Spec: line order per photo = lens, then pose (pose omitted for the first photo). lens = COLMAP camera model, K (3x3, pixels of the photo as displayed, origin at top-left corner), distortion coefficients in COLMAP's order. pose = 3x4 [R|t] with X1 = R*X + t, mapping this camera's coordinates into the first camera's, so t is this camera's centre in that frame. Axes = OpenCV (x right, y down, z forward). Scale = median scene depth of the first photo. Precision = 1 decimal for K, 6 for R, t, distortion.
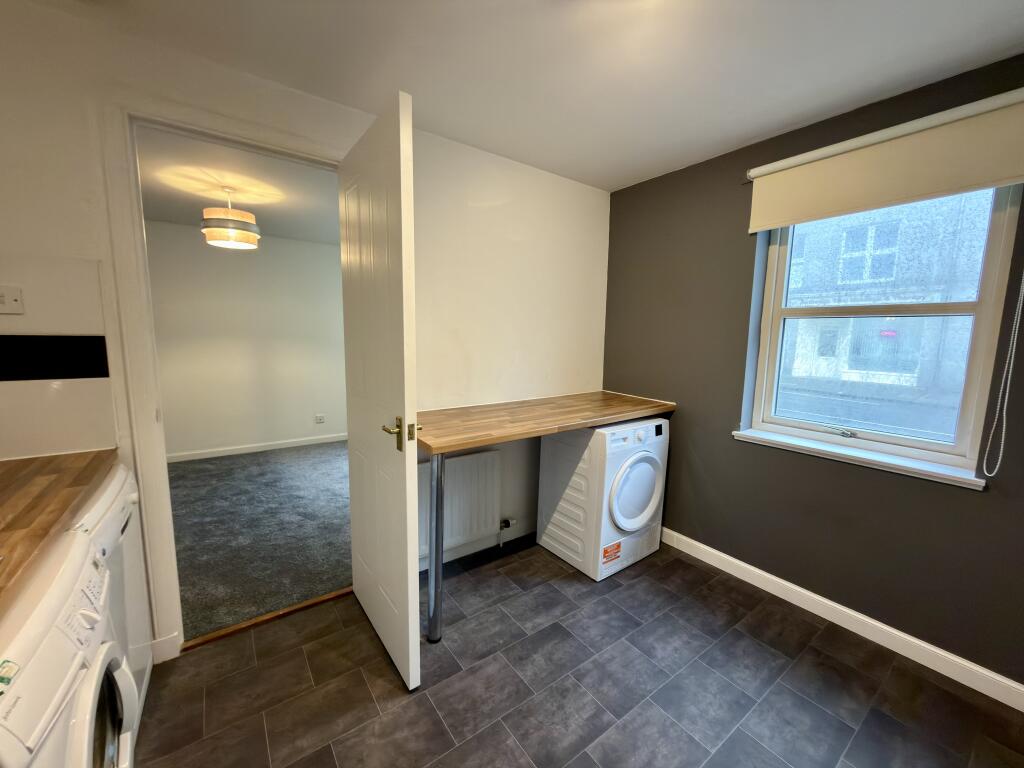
lens RADIAL K [[410.9, 0, 512.5], [0, 410.9, 383.9], [0, 0, 1]] dist [0.003211, 0.000305]
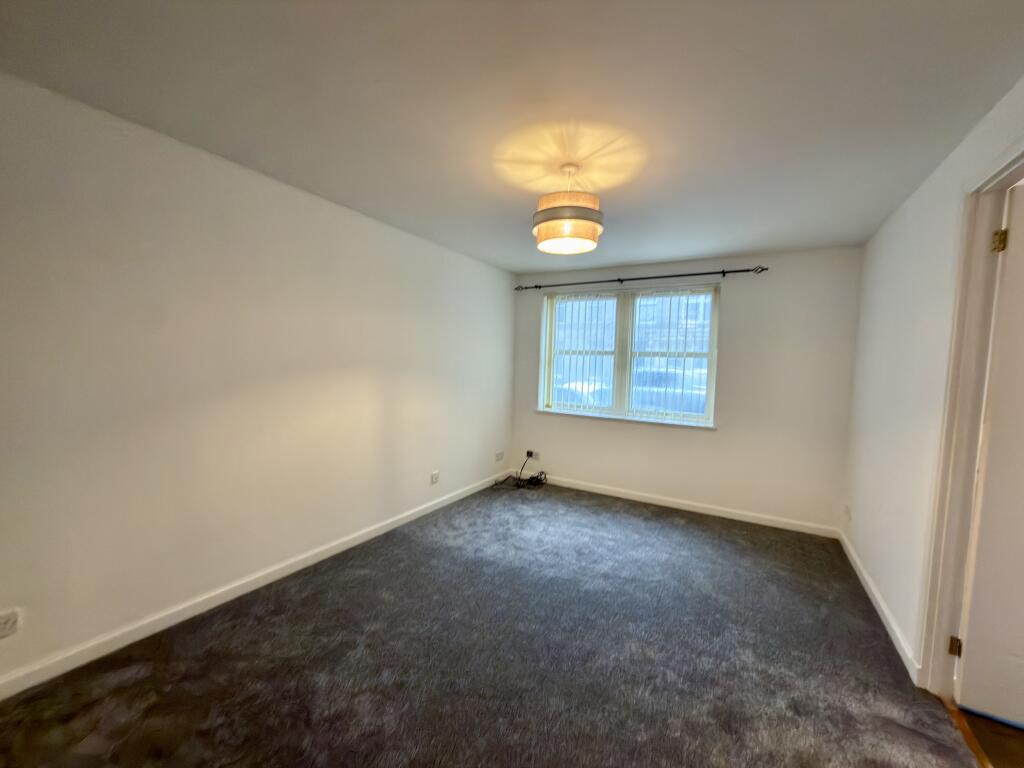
lens RADIAL K [[410.9, 0, 510.9], [0, 410.9, 385.8], [0, 0, 1]] dist [0.003211, 0.000305]
pose [[0.917926, -0.020060, 0.396245, -0.776131], [0.040041, 0.998306, -0.042219, -0.053207], [-0.394726, 0.054620, 0.917174, 0.310151]]
